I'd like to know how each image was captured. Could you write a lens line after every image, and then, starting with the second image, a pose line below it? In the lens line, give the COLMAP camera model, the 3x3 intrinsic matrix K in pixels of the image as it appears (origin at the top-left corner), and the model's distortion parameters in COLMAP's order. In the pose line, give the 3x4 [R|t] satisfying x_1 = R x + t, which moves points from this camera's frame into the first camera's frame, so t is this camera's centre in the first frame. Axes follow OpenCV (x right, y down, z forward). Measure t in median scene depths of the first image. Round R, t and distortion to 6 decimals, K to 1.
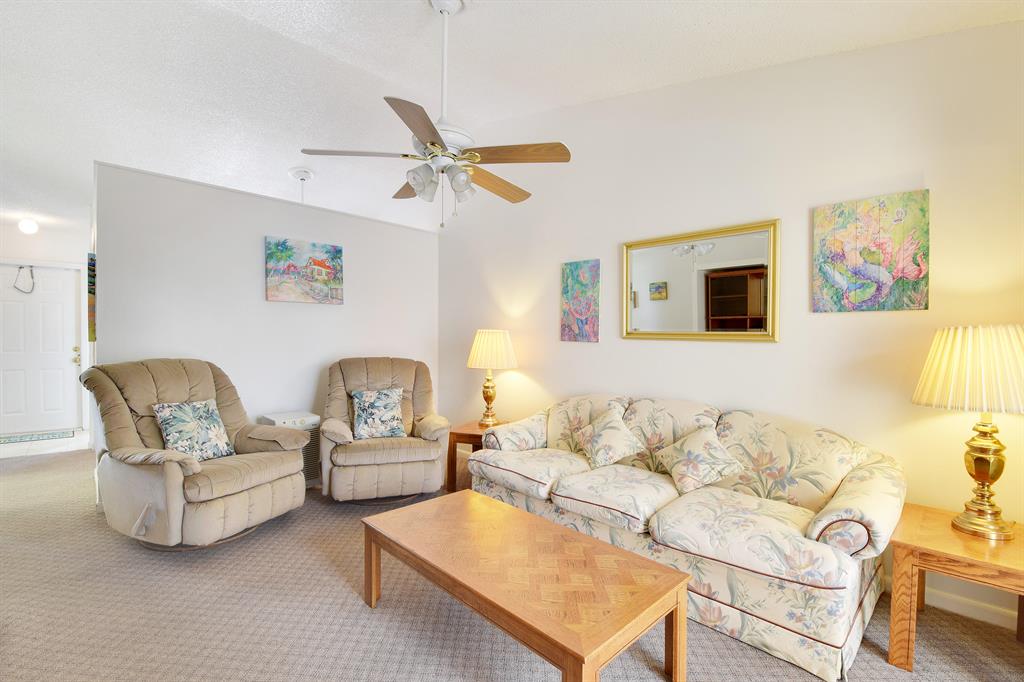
lens RADIAL K [[453.6, 0, 509.0], [0, 453.6, 345.1], [0, 0, 1]] dist [0.025301, -0.021148]
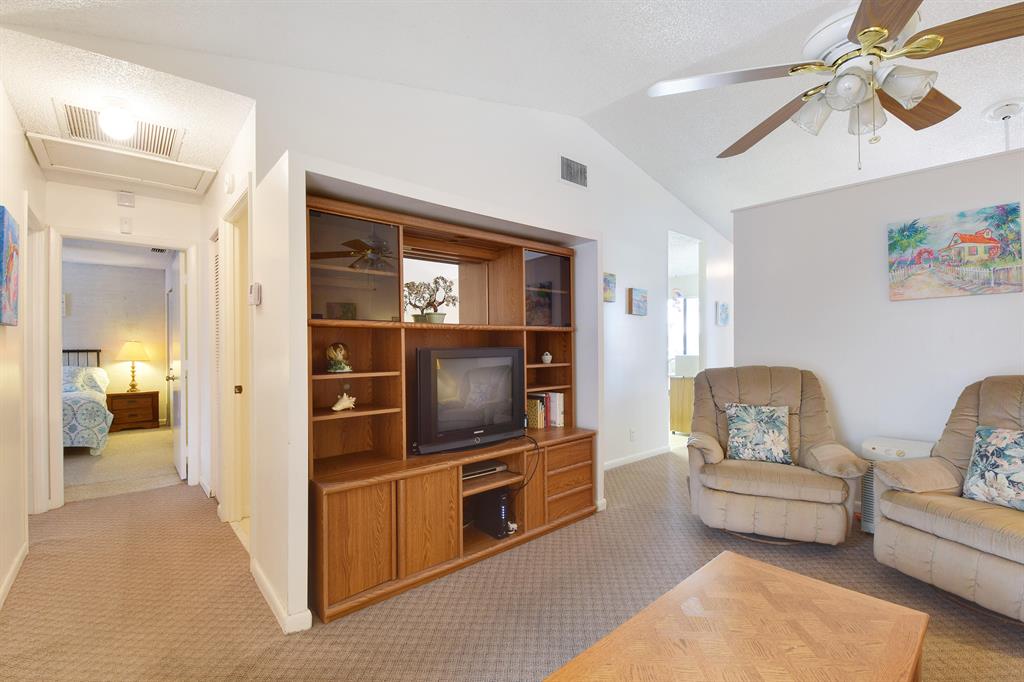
lens RADIAL K [[446.5, 0, 508.7], [0, 446.5, 349.1], [0, 0, 1]] dist [0.021738, -0.025994]
pose [[-0.048169, -0.005695, -0.998823, 0.326872], [-0.002402, 0.999982, -0.005586, -0.003529], [0.998836, 0.002131, -0.048182, 0.353739]]
